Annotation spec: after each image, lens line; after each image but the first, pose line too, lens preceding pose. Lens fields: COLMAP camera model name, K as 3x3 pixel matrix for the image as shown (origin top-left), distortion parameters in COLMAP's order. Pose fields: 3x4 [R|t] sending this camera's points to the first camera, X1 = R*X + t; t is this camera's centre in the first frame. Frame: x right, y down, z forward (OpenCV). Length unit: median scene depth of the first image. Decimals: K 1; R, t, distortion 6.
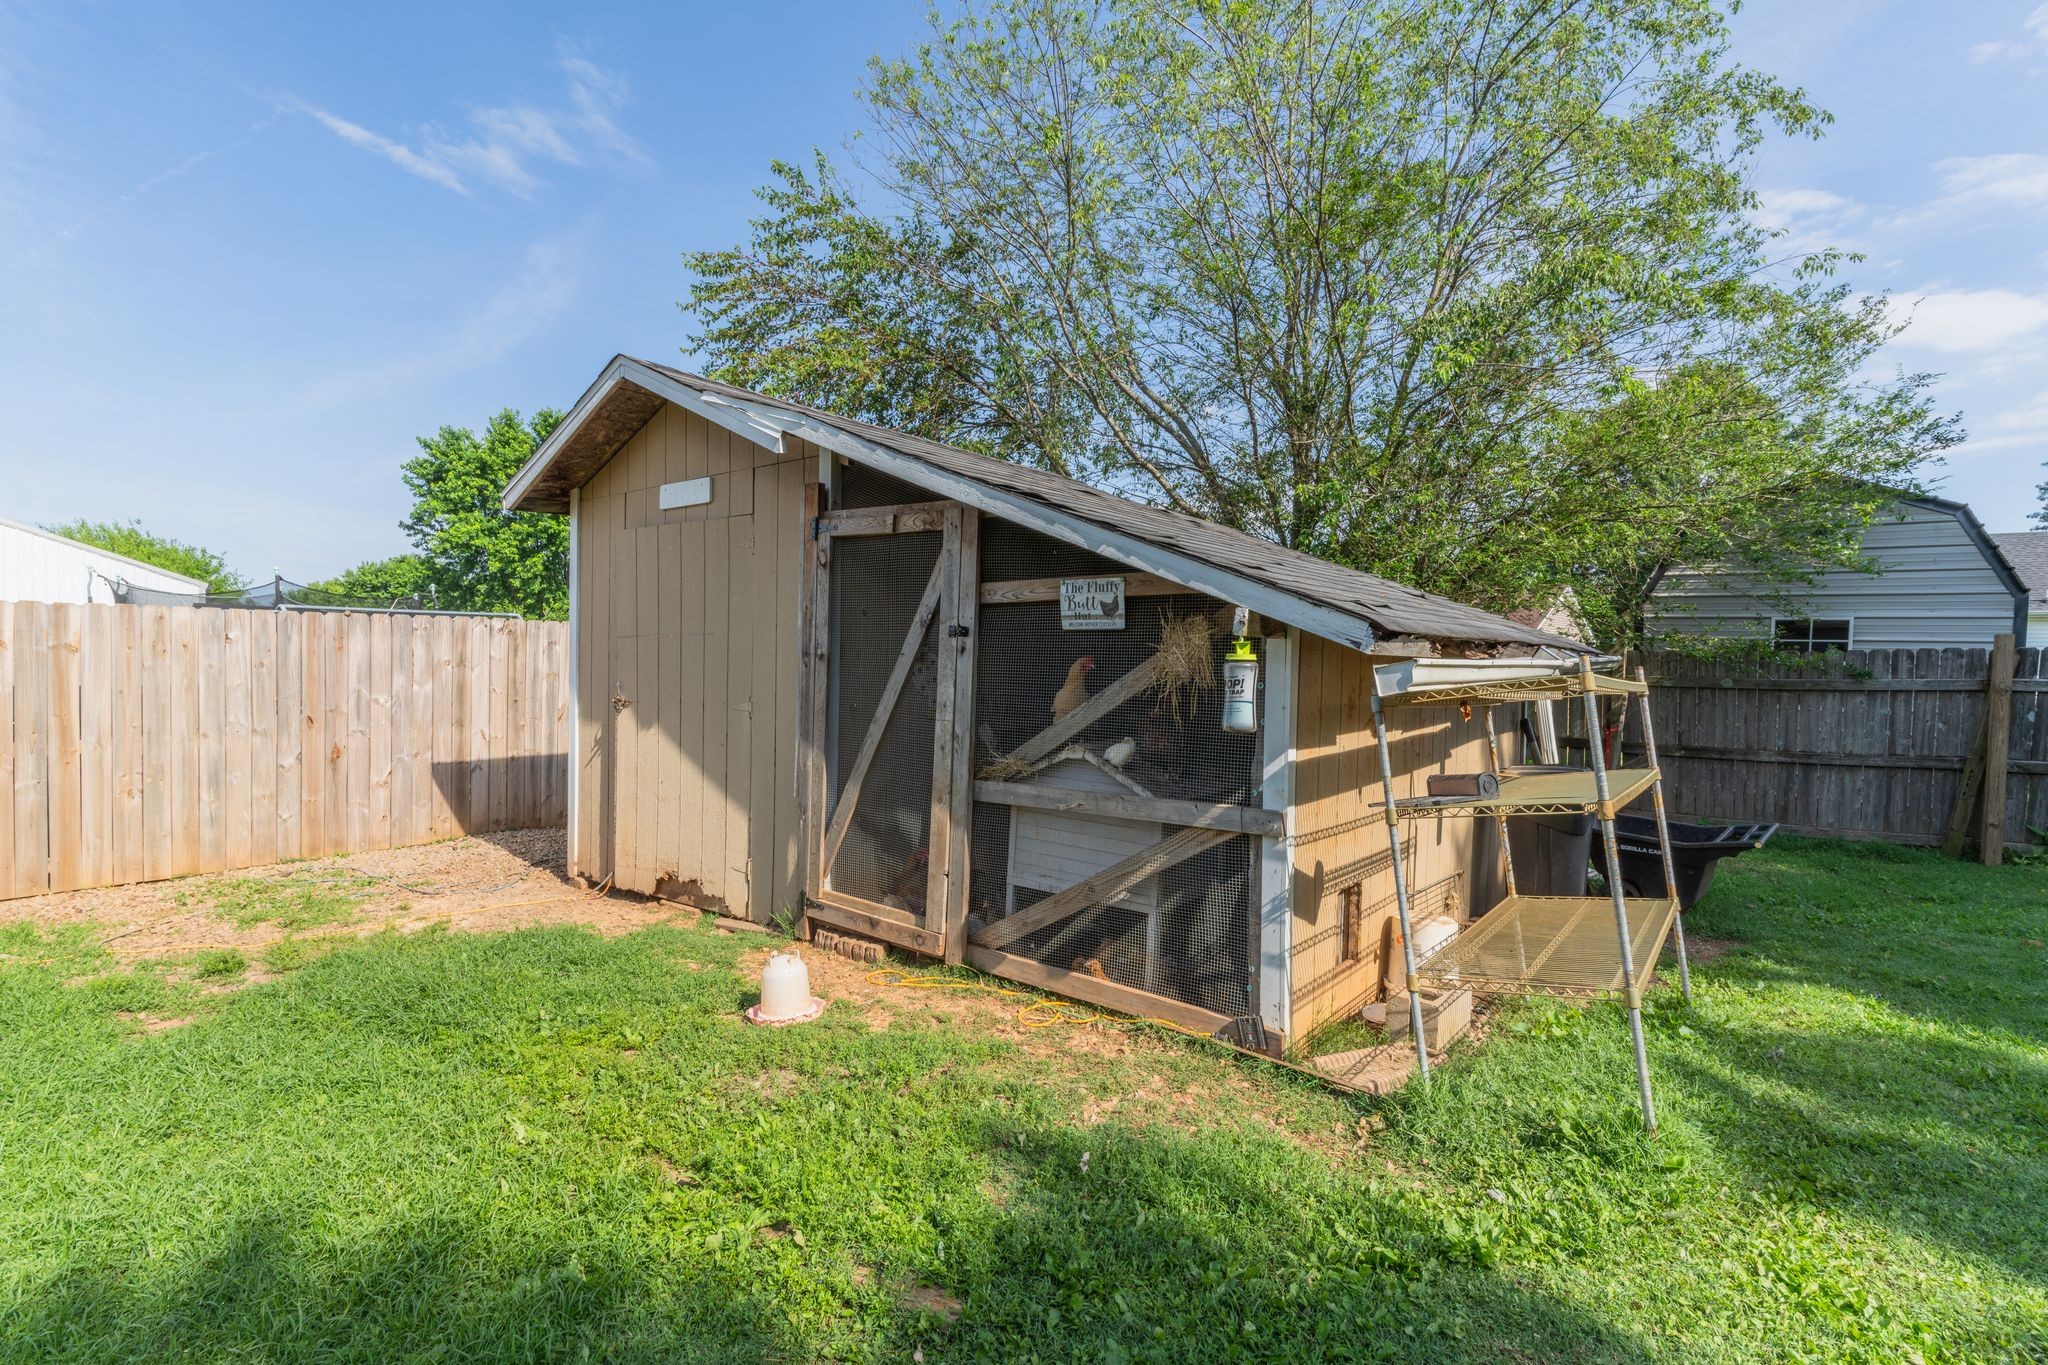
lens RADIAL K [[977.3, 0, 1016.7], [0, 977.3, 678.7], [0, 0, 1]] dist [0.002047, -0.000237]
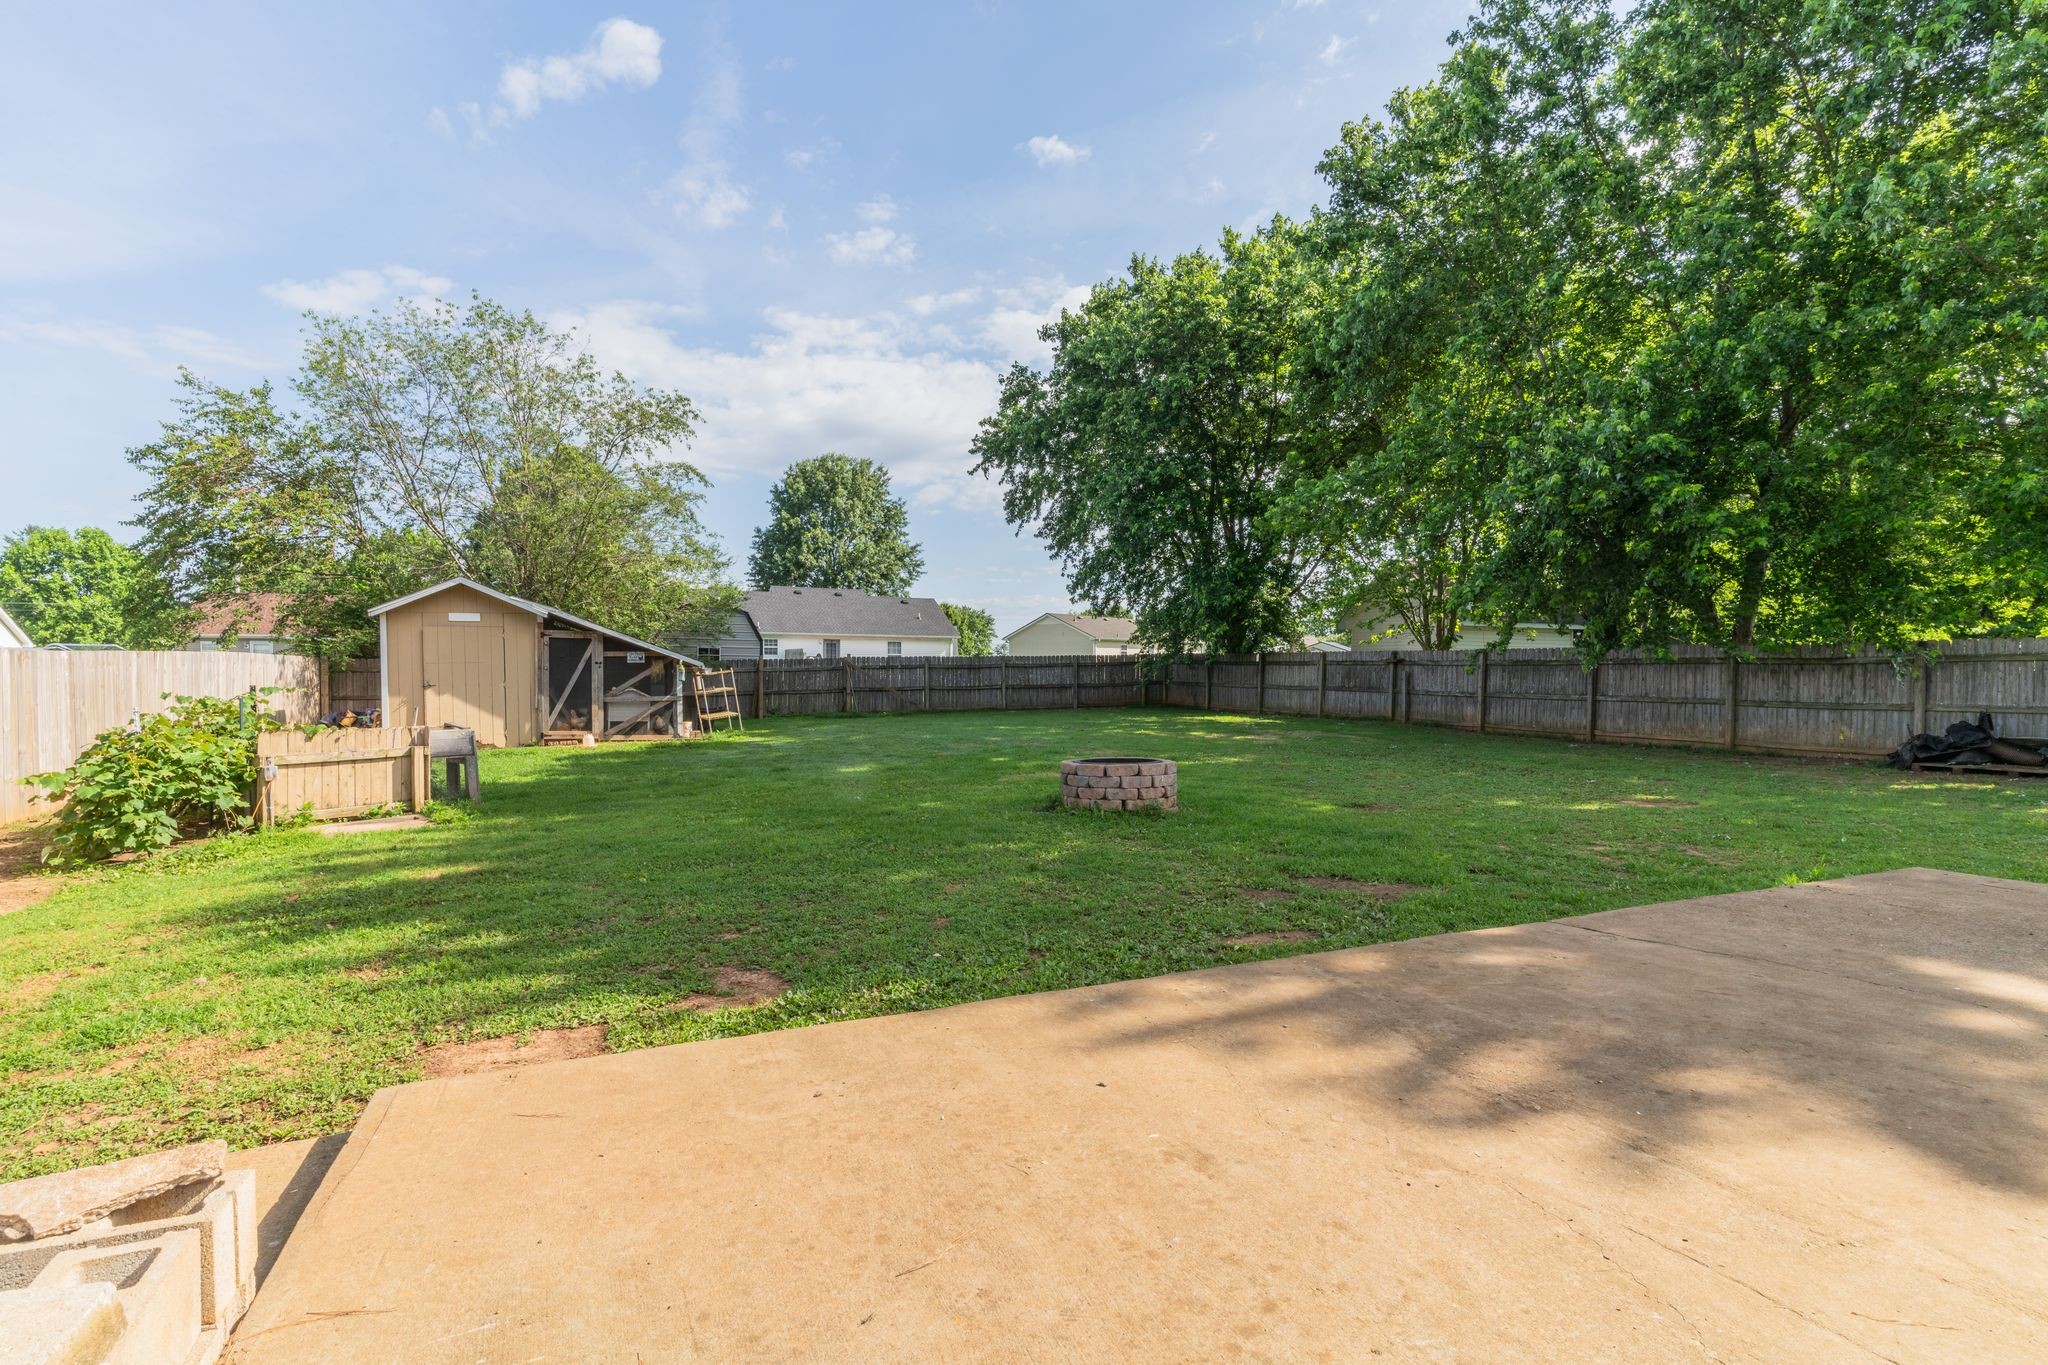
lens RADIAL K [[977.3, 0, 1019.7], [0, 977.3, 682.4], [0, 0, 1]] dist [0.002047, -0.000237]
pose [[0.467566, -0.033535, 0.883322, -2.884209], [0.024013, 0.999393, 0.025231, -0.025688], [-0.883632, 0.009414, 0.468088, -2.547488]]
